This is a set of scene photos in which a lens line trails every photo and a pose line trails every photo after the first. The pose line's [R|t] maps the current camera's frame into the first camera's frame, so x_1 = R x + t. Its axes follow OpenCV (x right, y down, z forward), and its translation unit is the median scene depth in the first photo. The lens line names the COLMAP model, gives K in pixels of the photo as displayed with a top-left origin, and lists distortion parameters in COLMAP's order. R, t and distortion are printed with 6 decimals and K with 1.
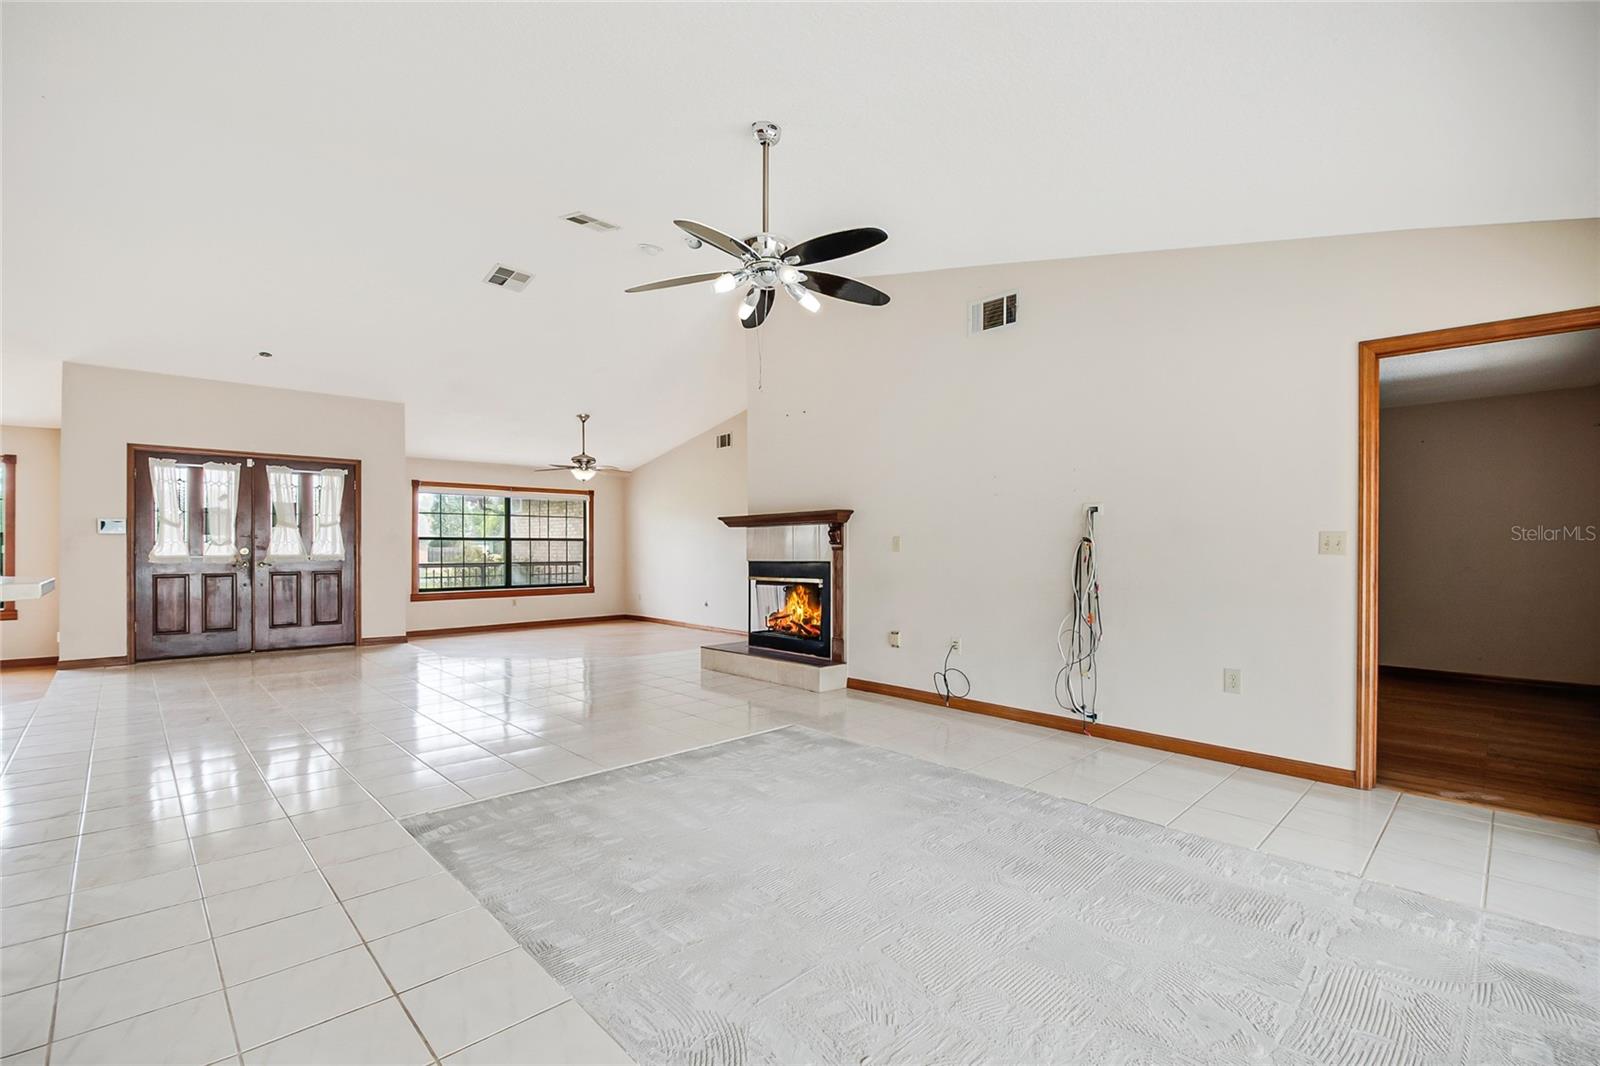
lens RADIAL K [[711.5, 0, 799.6], [0, 711.5, 530.6], [0, 0, 1]] dist [0.034742, 0.000144]
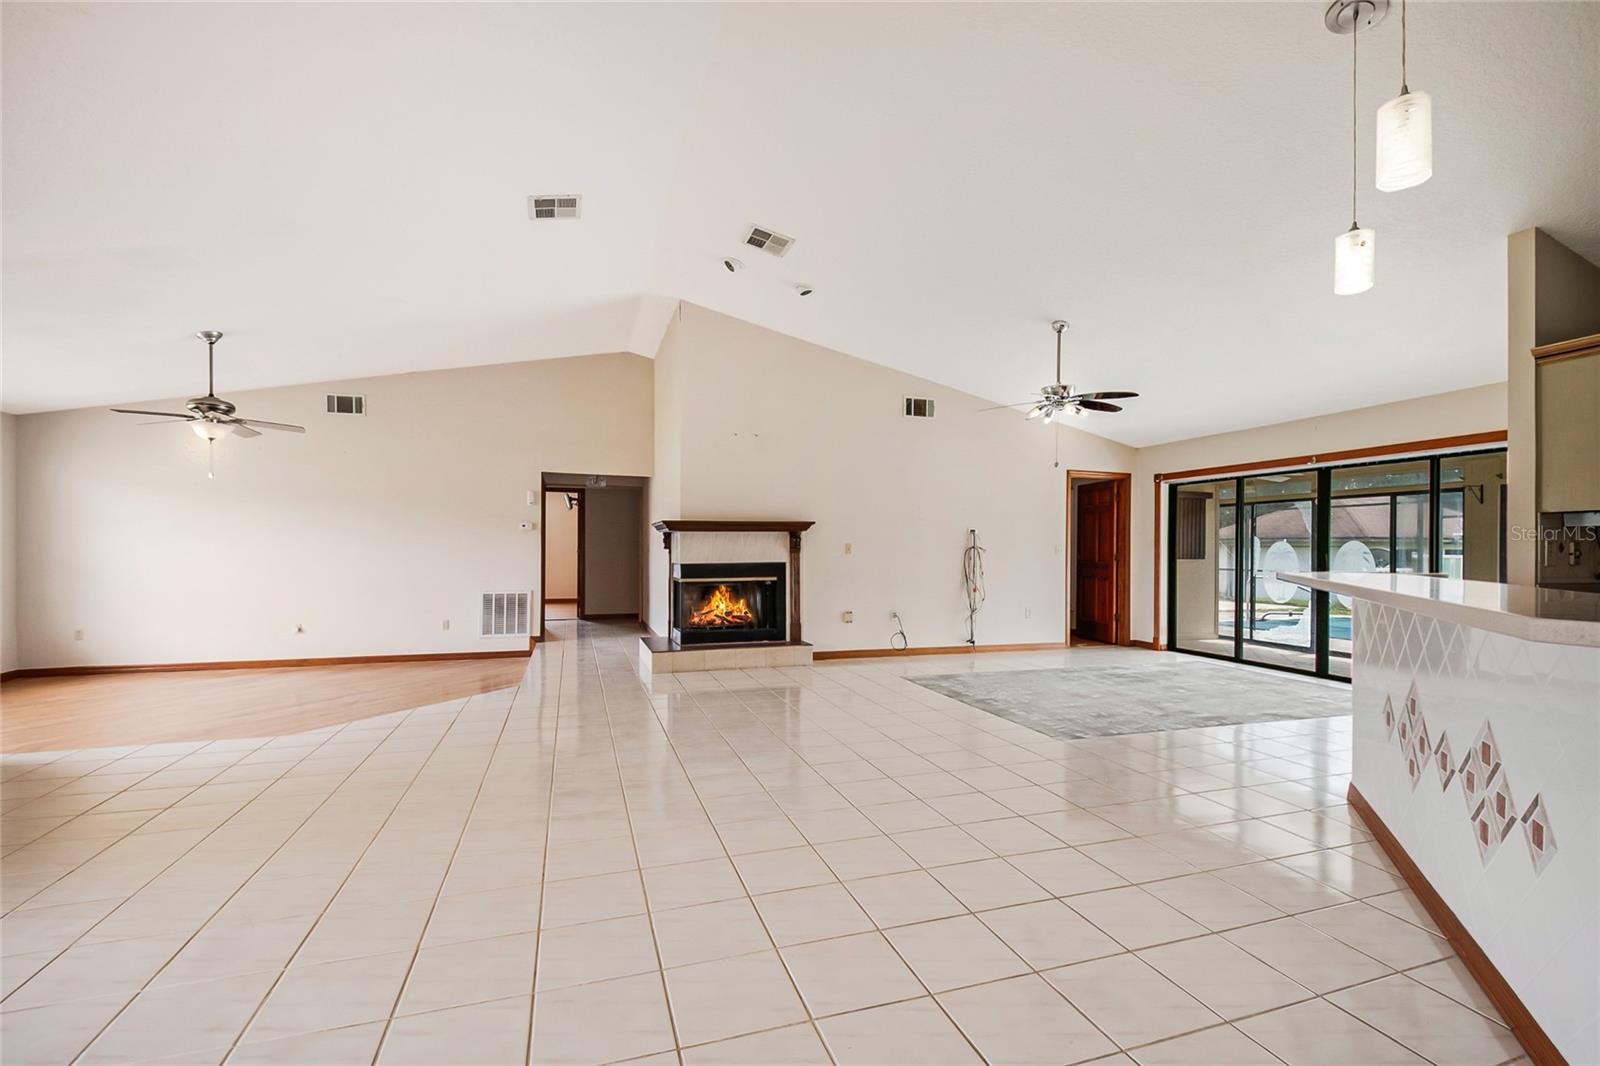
lens RADIAL K [[711.5, 0, 793.9], [0, 711.5, 547.1], [0, 0, 1]] dist [0.034742, 0.000144]
pose [[0.462280, 0.006377, 0.886711, -0.976131], [-0.032825, 0.999412, 0.009926, 0.003144], [-0.886126, -0.033695, 0.462217, 0.374375]]
